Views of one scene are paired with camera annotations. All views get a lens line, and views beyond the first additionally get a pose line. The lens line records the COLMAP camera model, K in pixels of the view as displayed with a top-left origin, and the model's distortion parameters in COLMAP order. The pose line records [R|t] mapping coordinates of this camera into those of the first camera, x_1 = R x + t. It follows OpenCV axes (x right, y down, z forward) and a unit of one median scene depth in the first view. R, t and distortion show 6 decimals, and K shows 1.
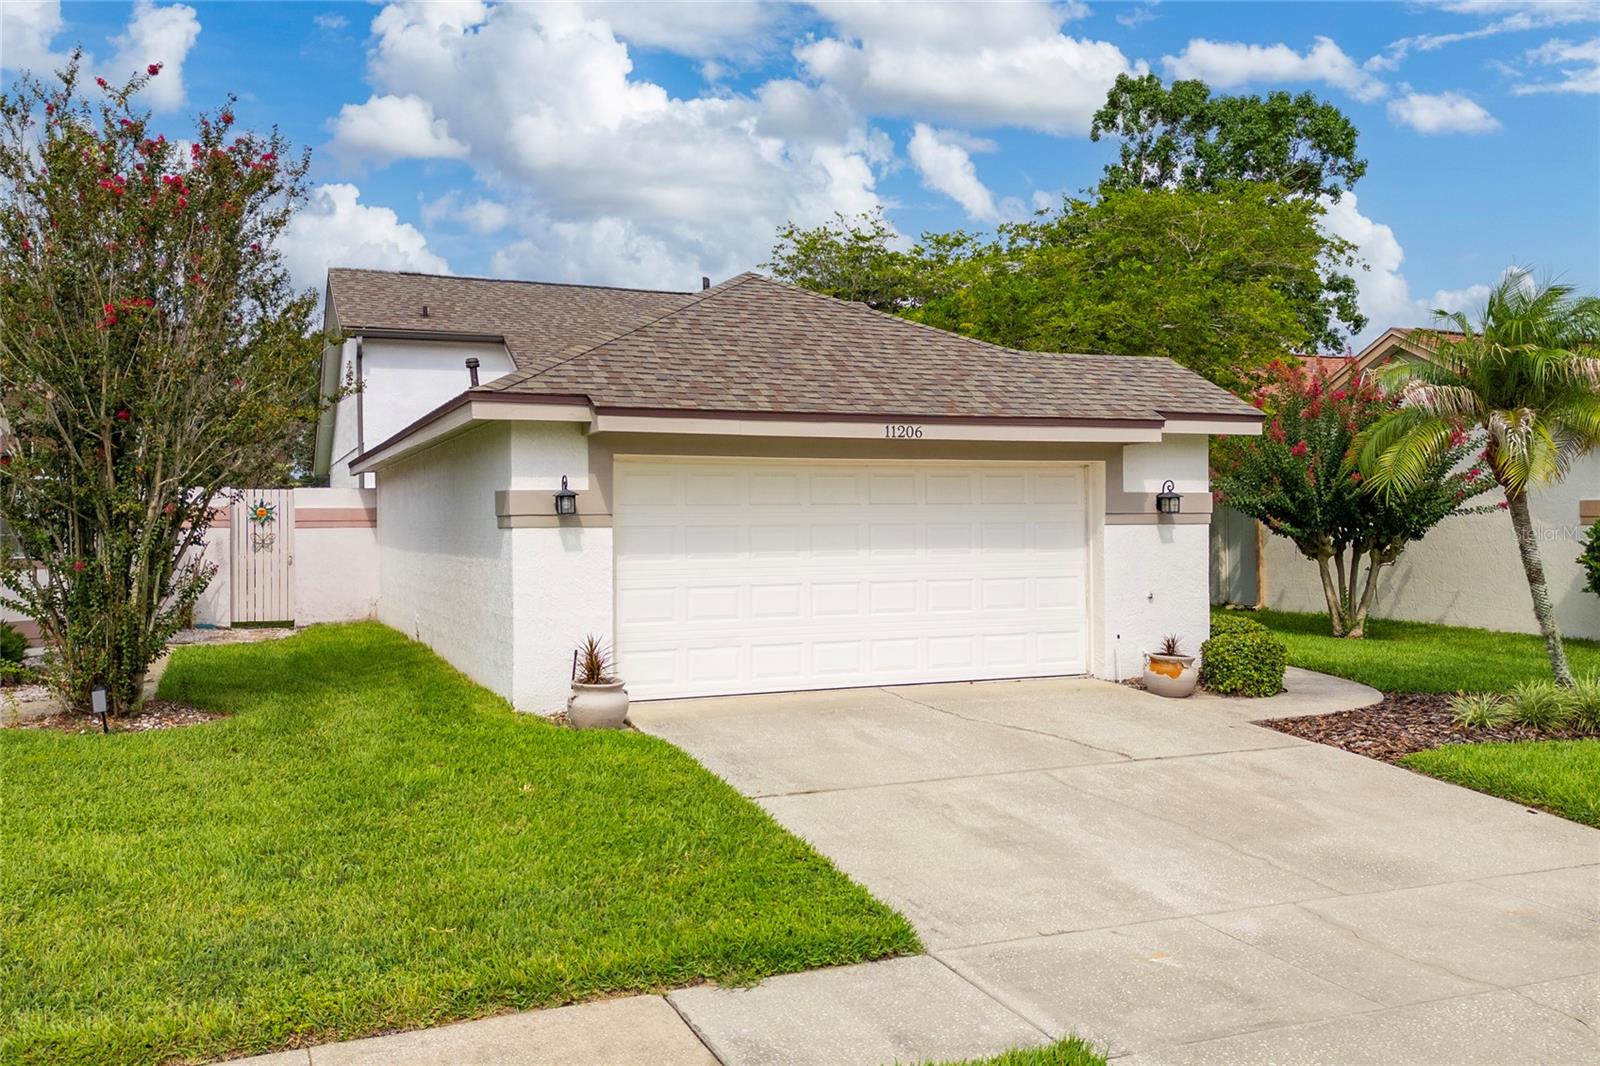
lens RADIAL K [[1312.2, 0, 780.3], [0, 1312.2, 535.2], [0, 0, 1]] dist [0.069257, -0.068559]
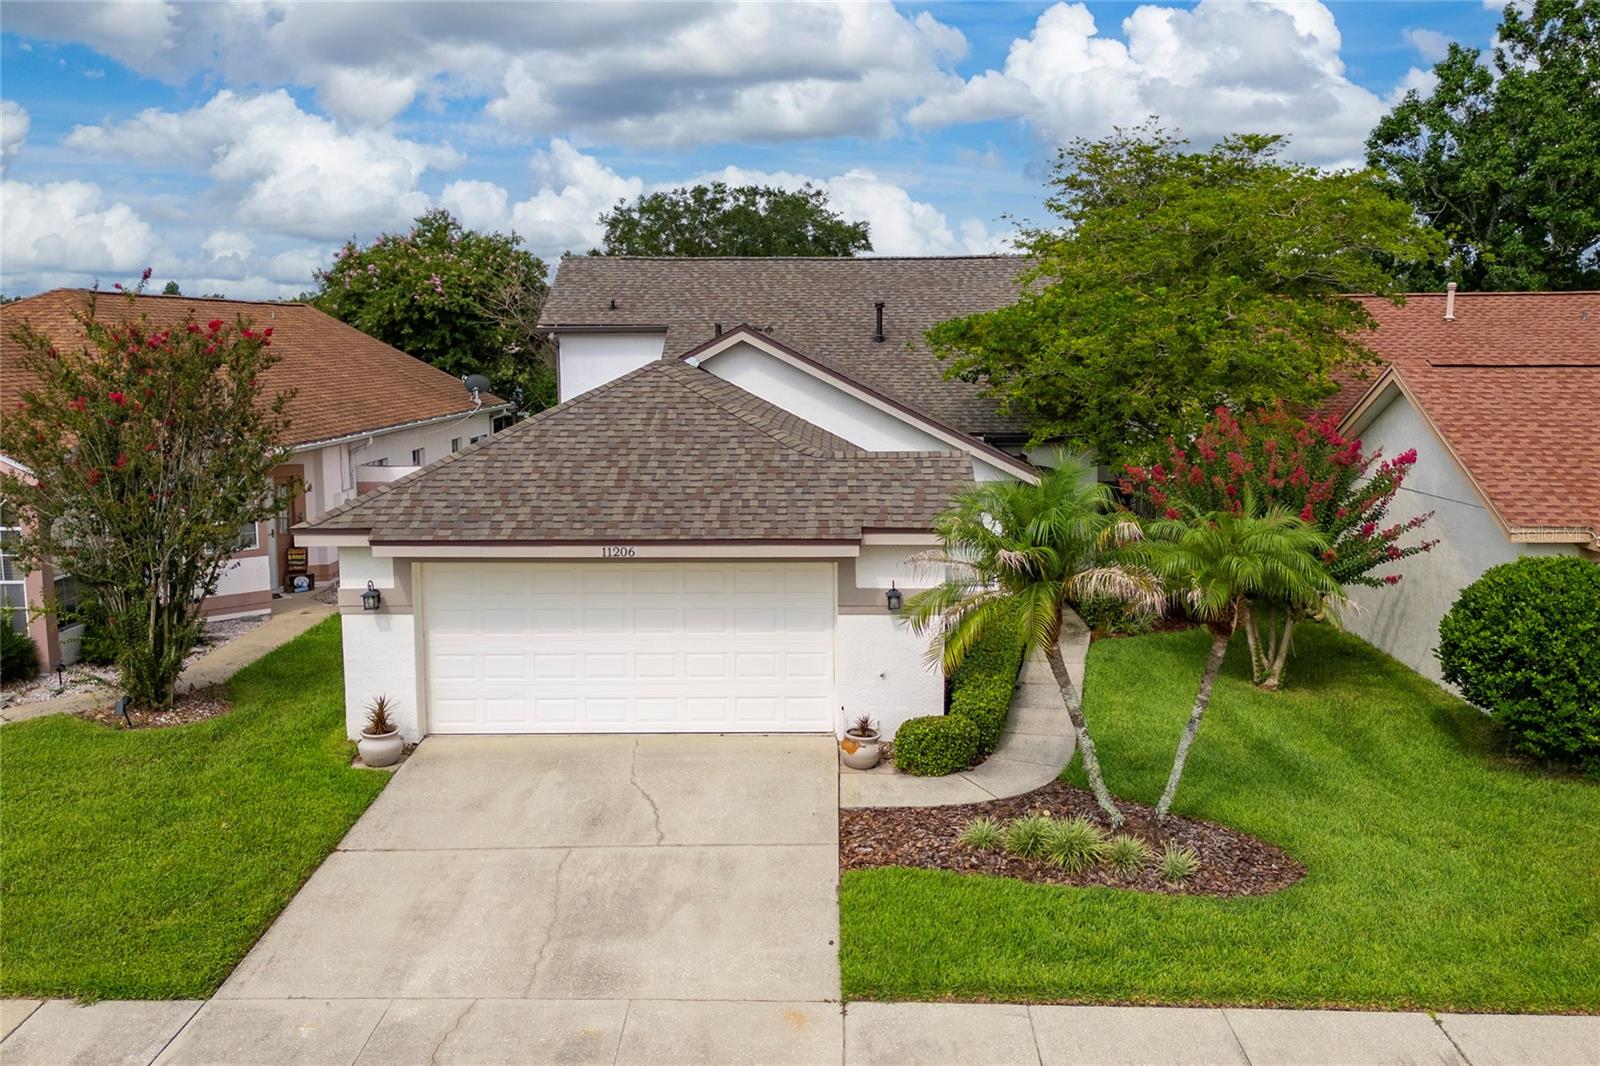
lens RADIAL K [[1347.4, 0, 823.6], [0, 1347.4, 531.5], [0, 0, 1]] dist [0.057721, -0.050342]
pose [[0.924620, 0.058012, -0.376446, 0.775130], [-0.006689, 0.990654, 0.136235, -0.279565], [0.380831, -0.123447, 0.916367, -0.129163]]
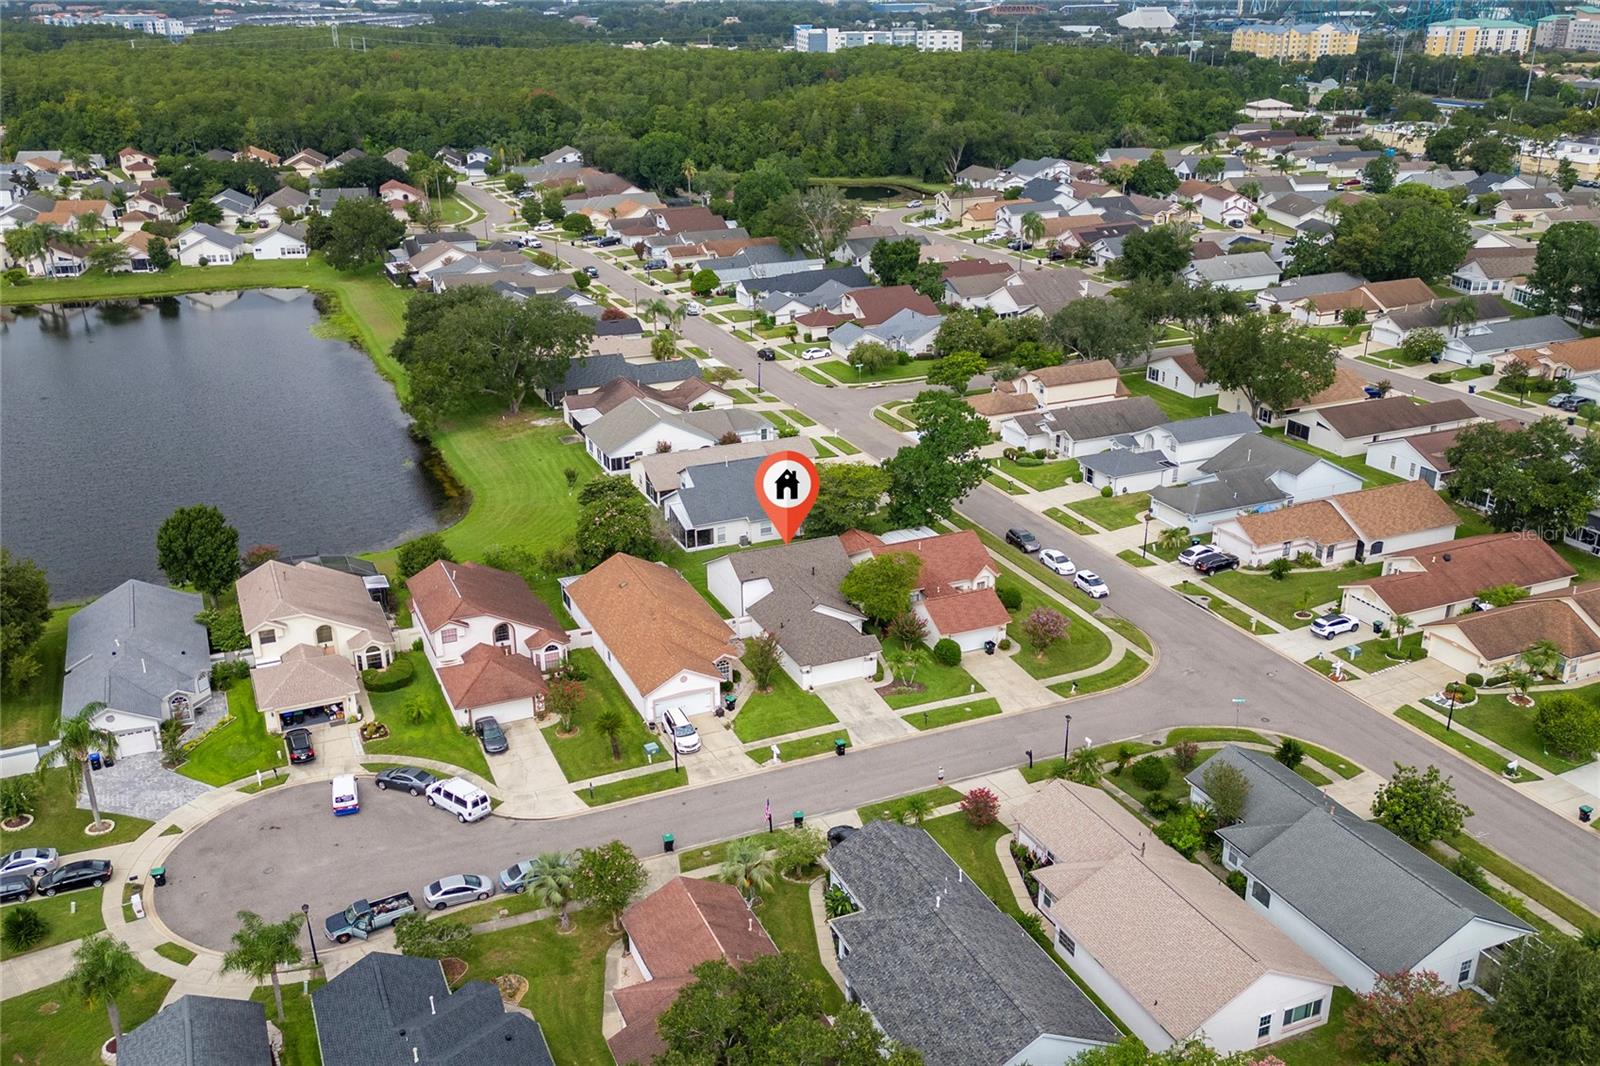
lens RADIAL K [[1275.1, 0, 787.5], [0, 1275.1, 533.4], [0, 0, 1]] dist [0.070788, -0.060842]
pose [[0.999681, -0.007871, 0.024002, -0.514504], [-0.001227, 0.933947, 0.357410, -4.338659], [-0.025230, -0.357325, 0.933639, -7.471727]]
